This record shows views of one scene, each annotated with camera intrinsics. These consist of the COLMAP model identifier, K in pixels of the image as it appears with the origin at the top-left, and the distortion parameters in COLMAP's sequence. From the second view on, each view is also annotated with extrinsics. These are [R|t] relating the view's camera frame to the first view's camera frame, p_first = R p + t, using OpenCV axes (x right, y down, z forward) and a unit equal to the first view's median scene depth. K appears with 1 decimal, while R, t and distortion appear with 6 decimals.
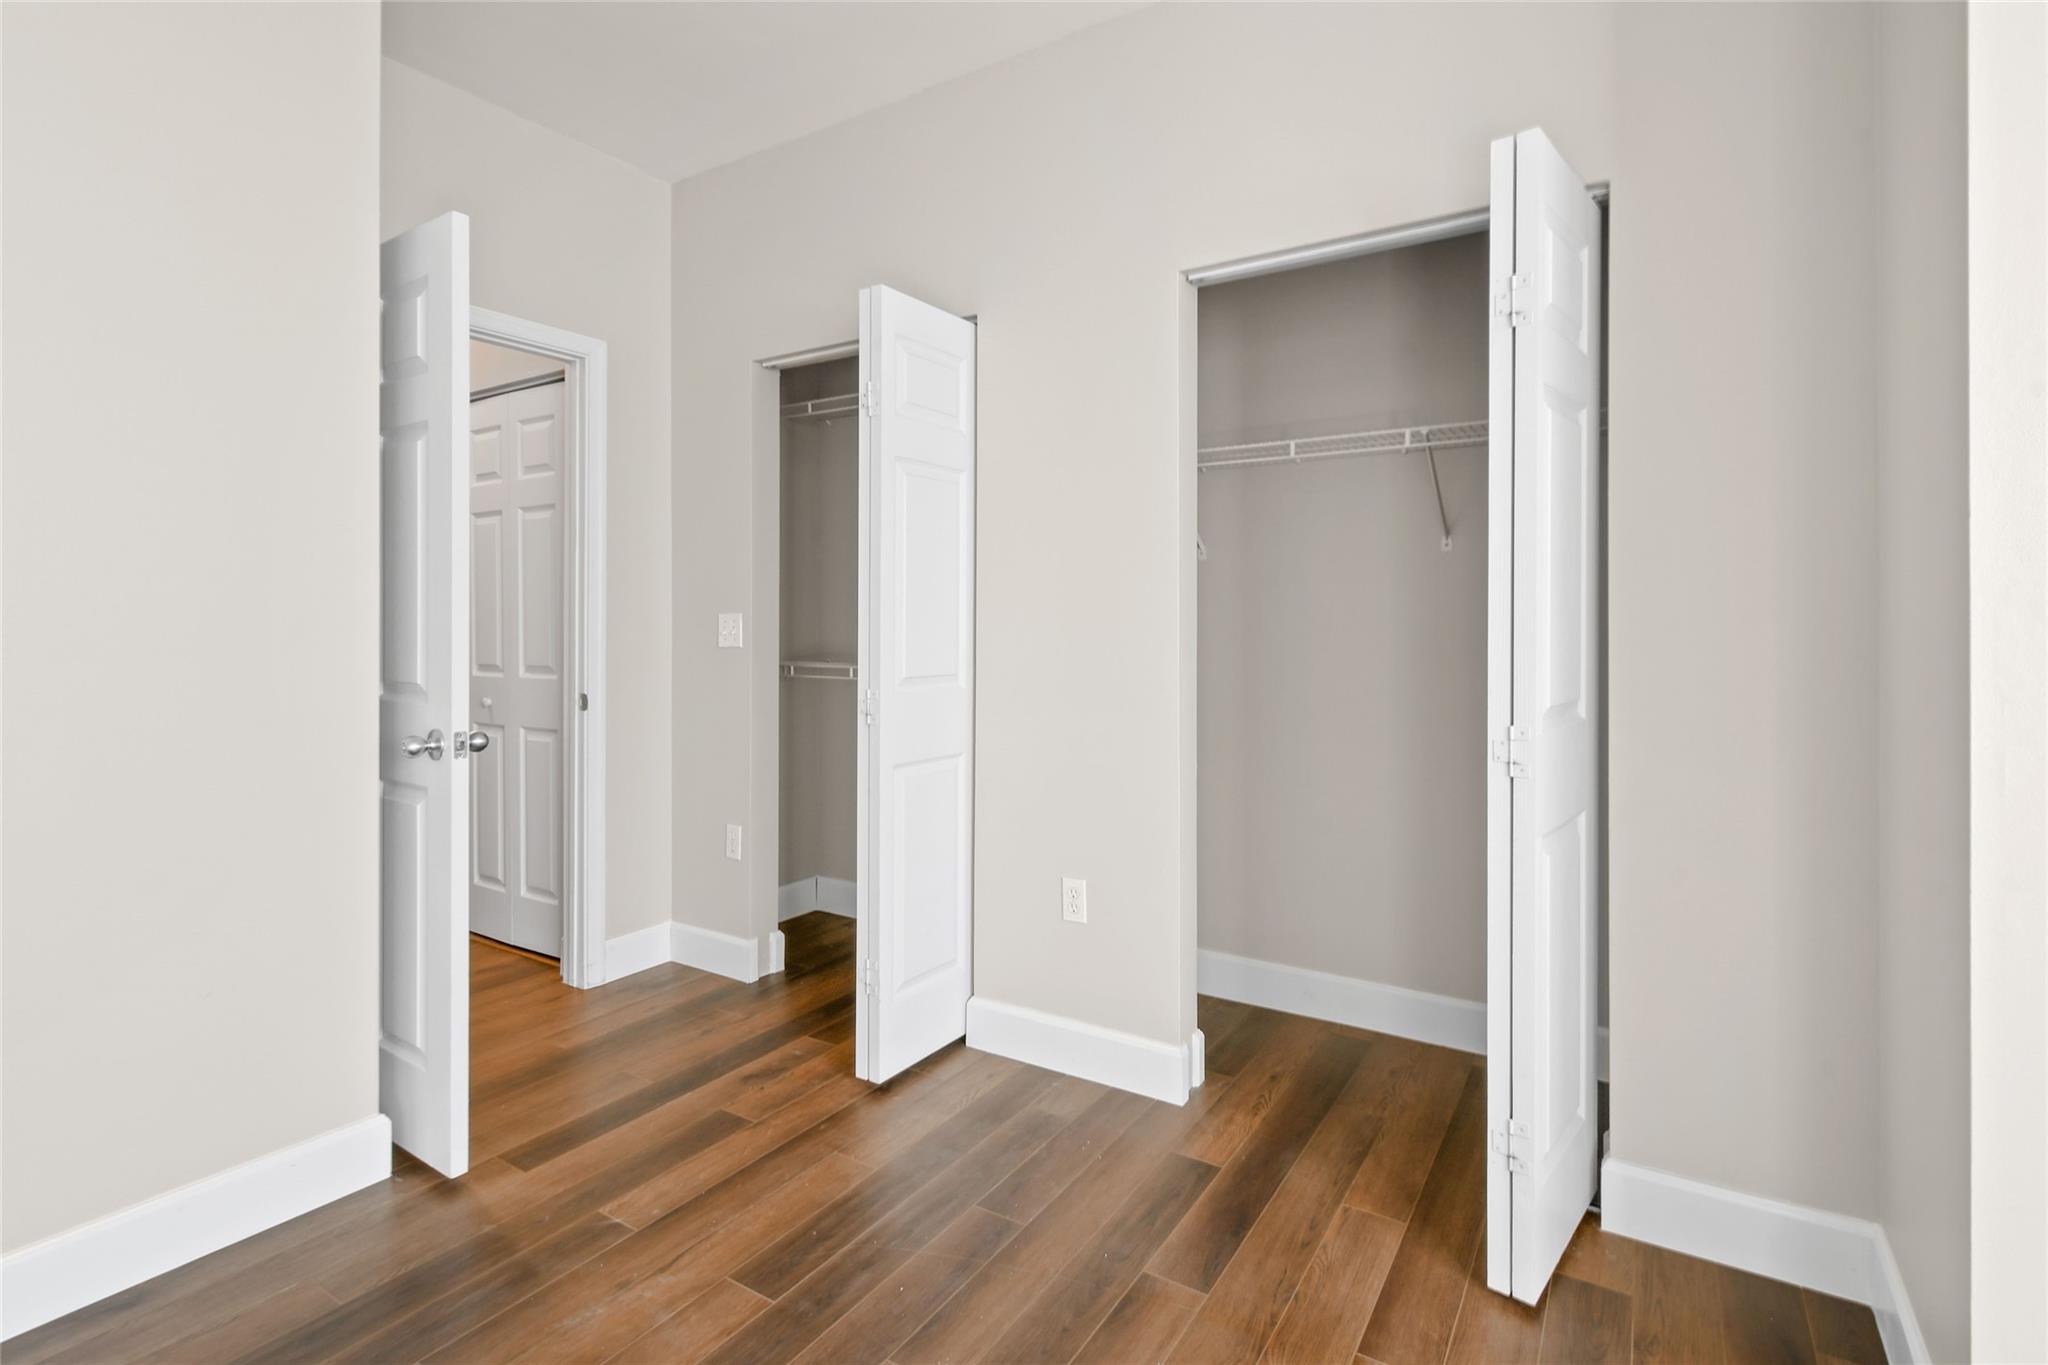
lens RADIAL K [[1002.6, 0, 1082.3], [0, 1002.6, 640.7], [0, 0, 1]] dist [-0.000374, -0.000099]
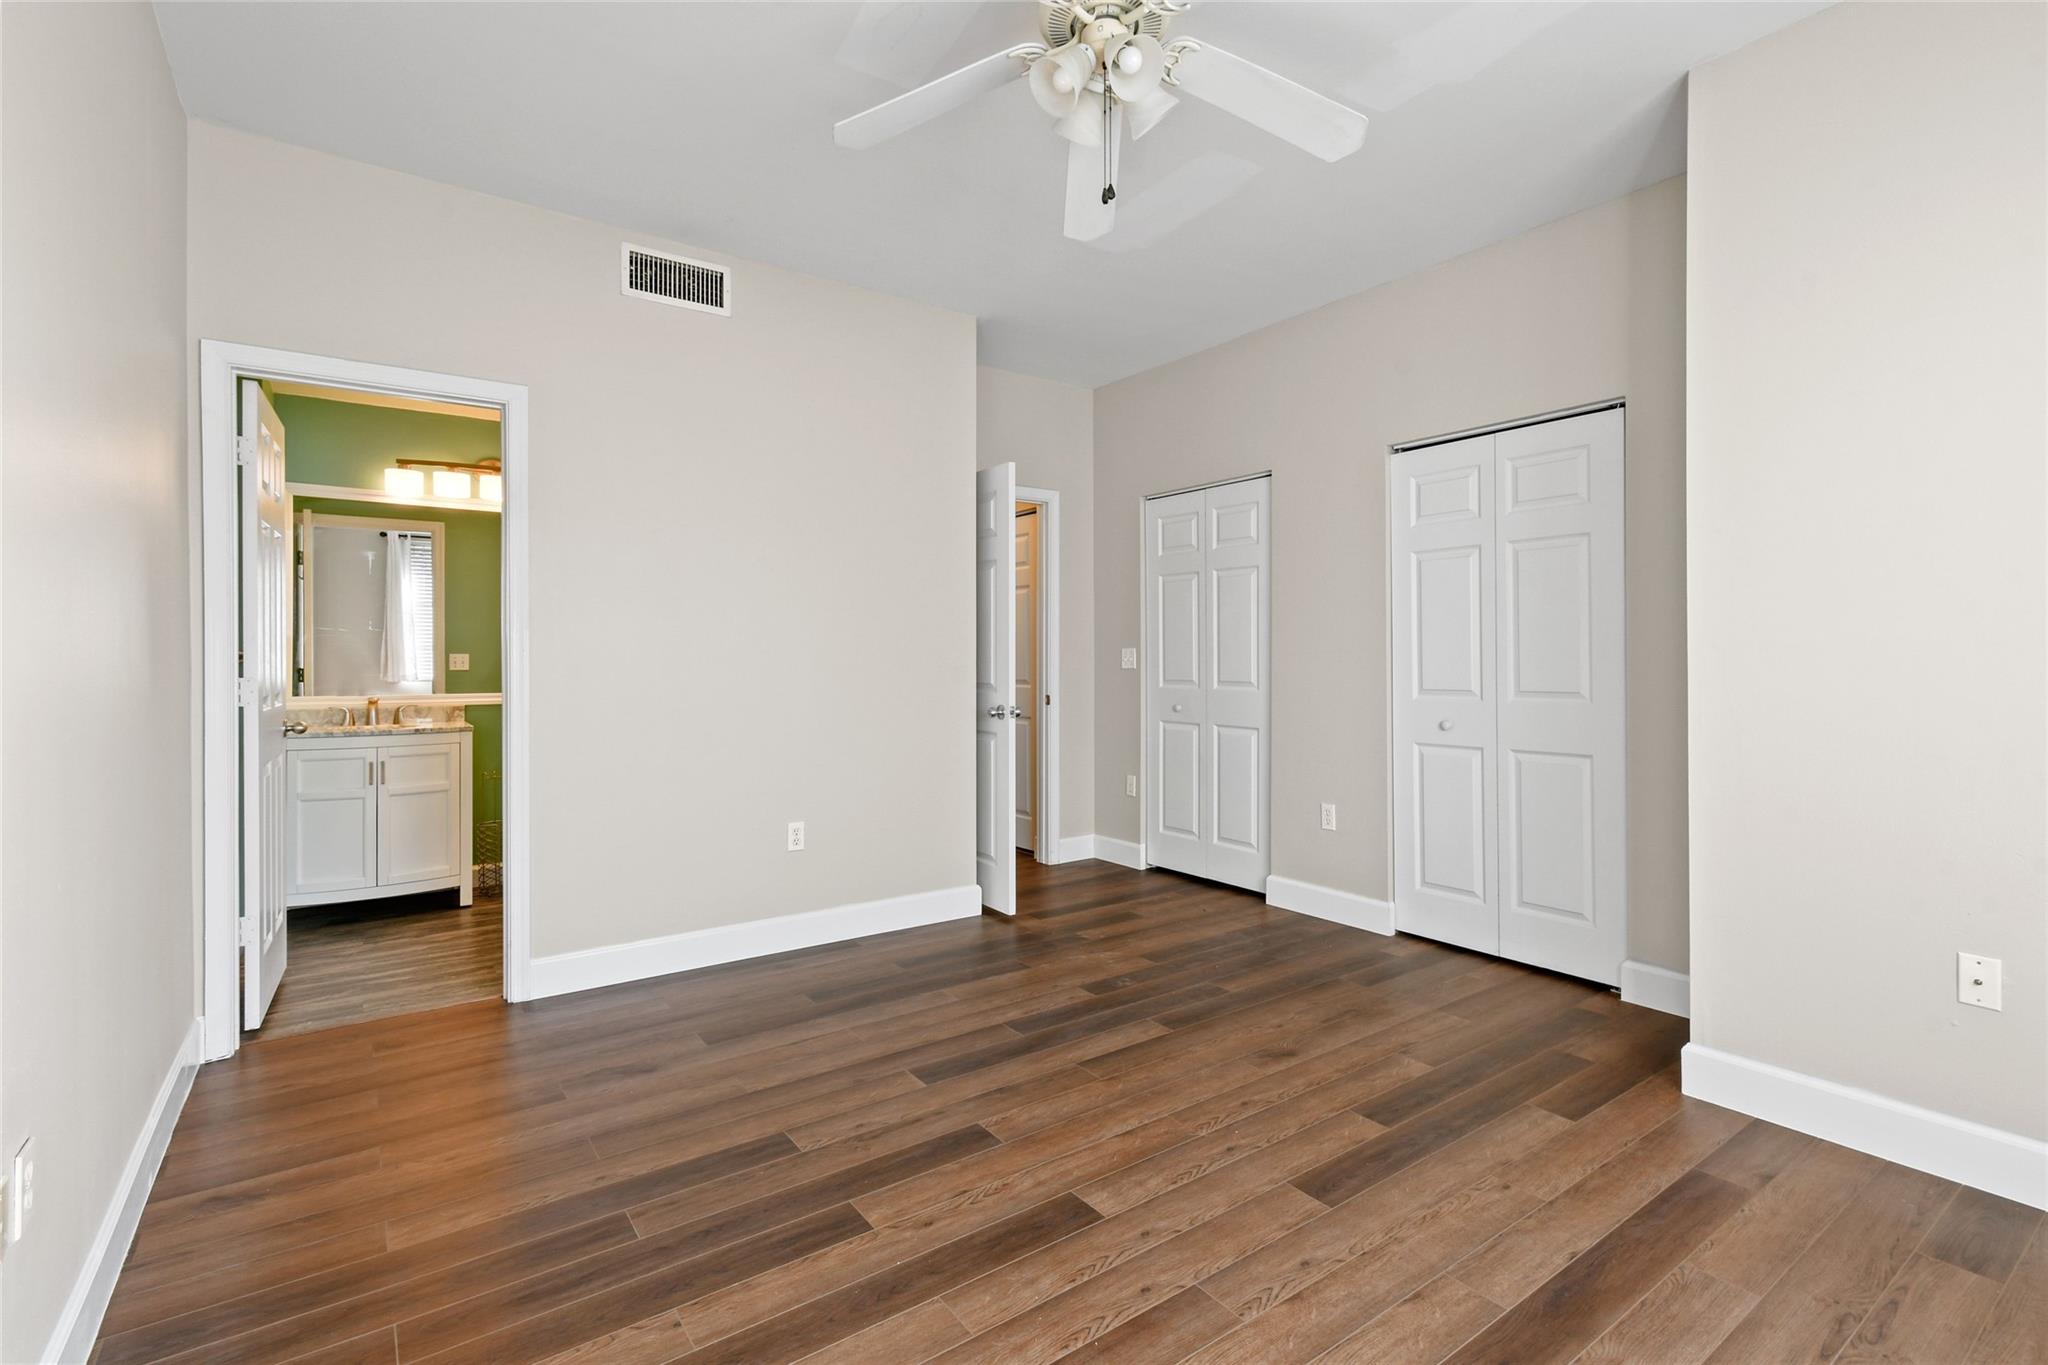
lens RADIAL K [[908.9, 0, 1017.7], [0, 908.9, 650.8], [0, 0, 1]] dist [0.005382, -0.000297]
pose [[0.903454, -0.009488, -0.428581, 0.203921], [0.000650, 0.999784, -0.020762, 0.013081], [0.428686, 0.018479, 0.903265, -0.696242]]
